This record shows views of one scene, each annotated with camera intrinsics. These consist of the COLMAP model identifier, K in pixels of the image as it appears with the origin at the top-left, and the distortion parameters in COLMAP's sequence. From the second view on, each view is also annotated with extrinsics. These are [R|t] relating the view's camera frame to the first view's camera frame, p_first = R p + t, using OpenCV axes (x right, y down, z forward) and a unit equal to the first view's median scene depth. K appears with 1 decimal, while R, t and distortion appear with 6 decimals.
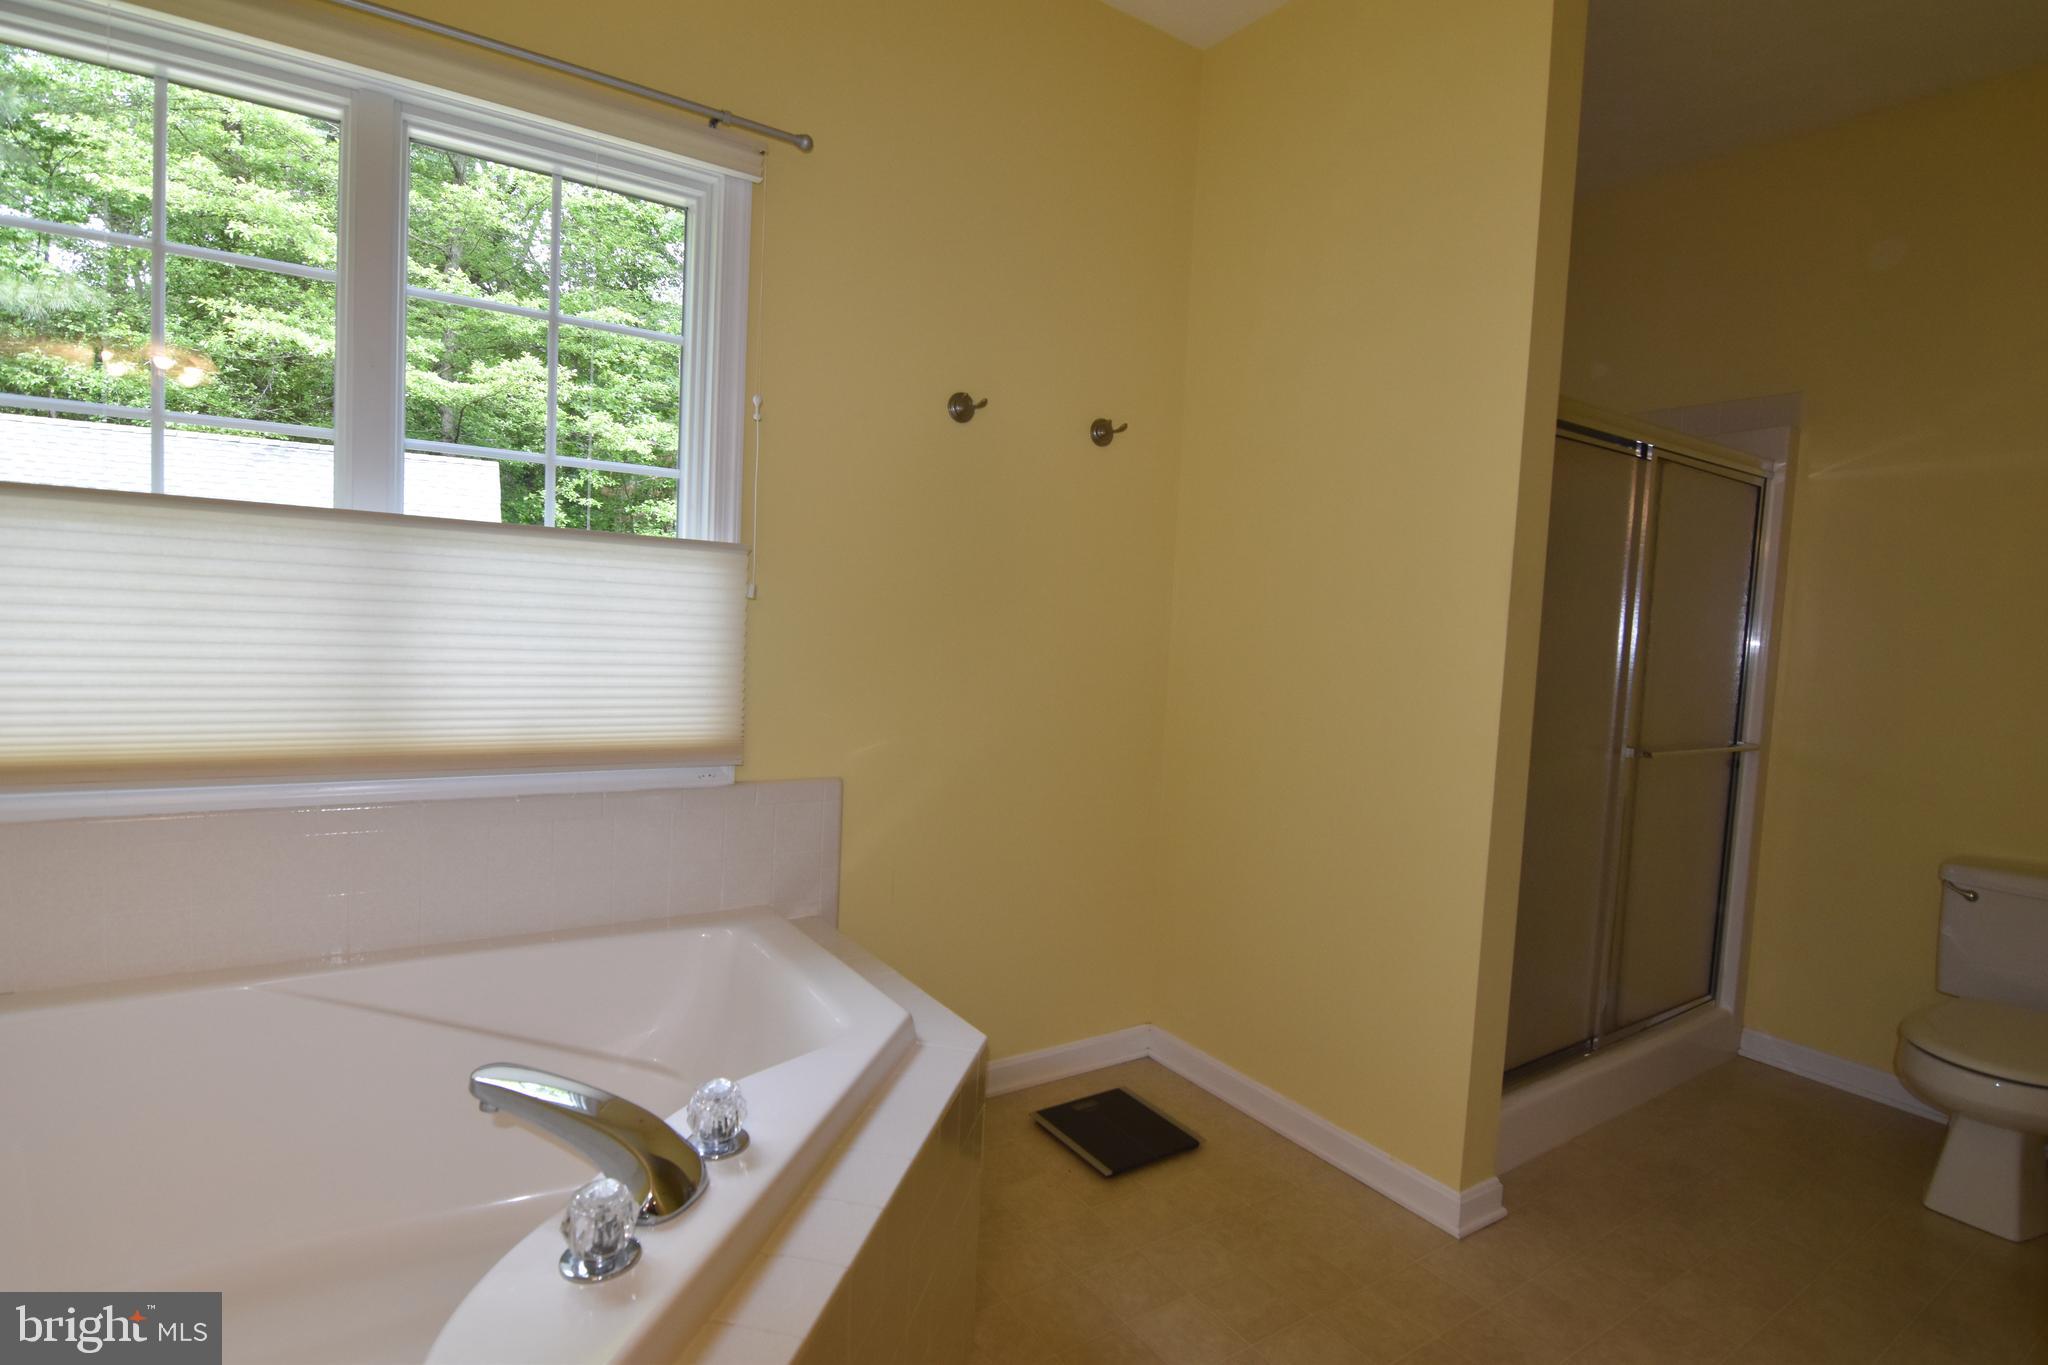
lens RADIAL K [[1014.9, 0, 1025.5], [0, 1014.9, 681.7], [0, 0, 1]] dist [-0.006890, -0.001165]
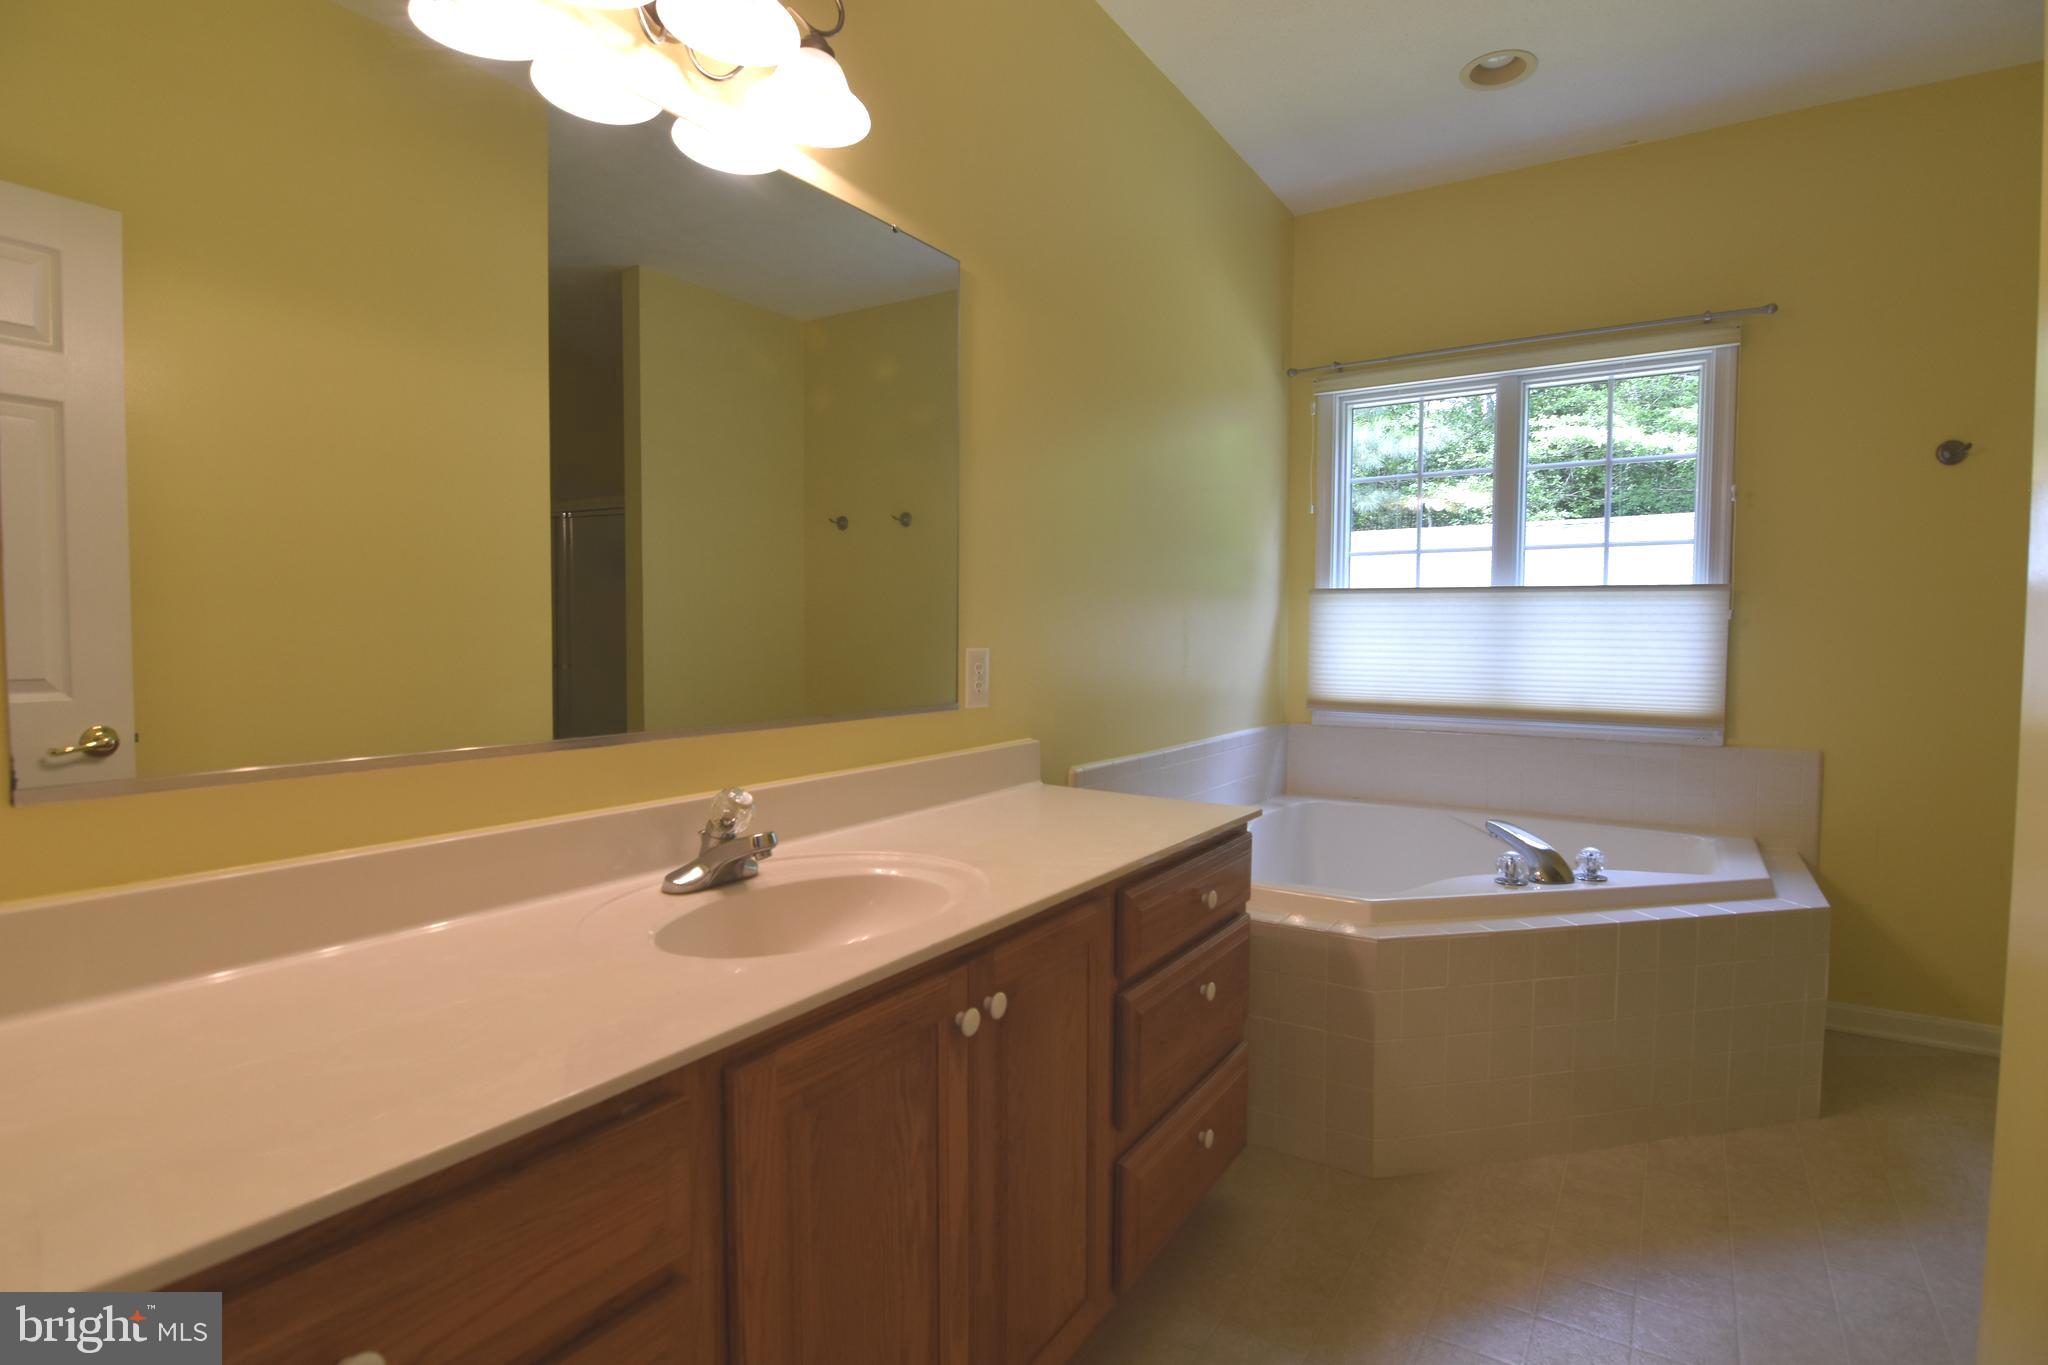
lens RADIAL K [[1014.9, 0, 1023.7], [0, 1014.9, 681.1], [0, 0, 1]] dist [-0.006890, -0.001165]
pose [[0.407525, -0.003996, -0.913185, 0.684565], [-0.045420, 0.998664, -0.024640, 0.095588], [0.912064, 0.051519, 0.406799, -0.571921]]
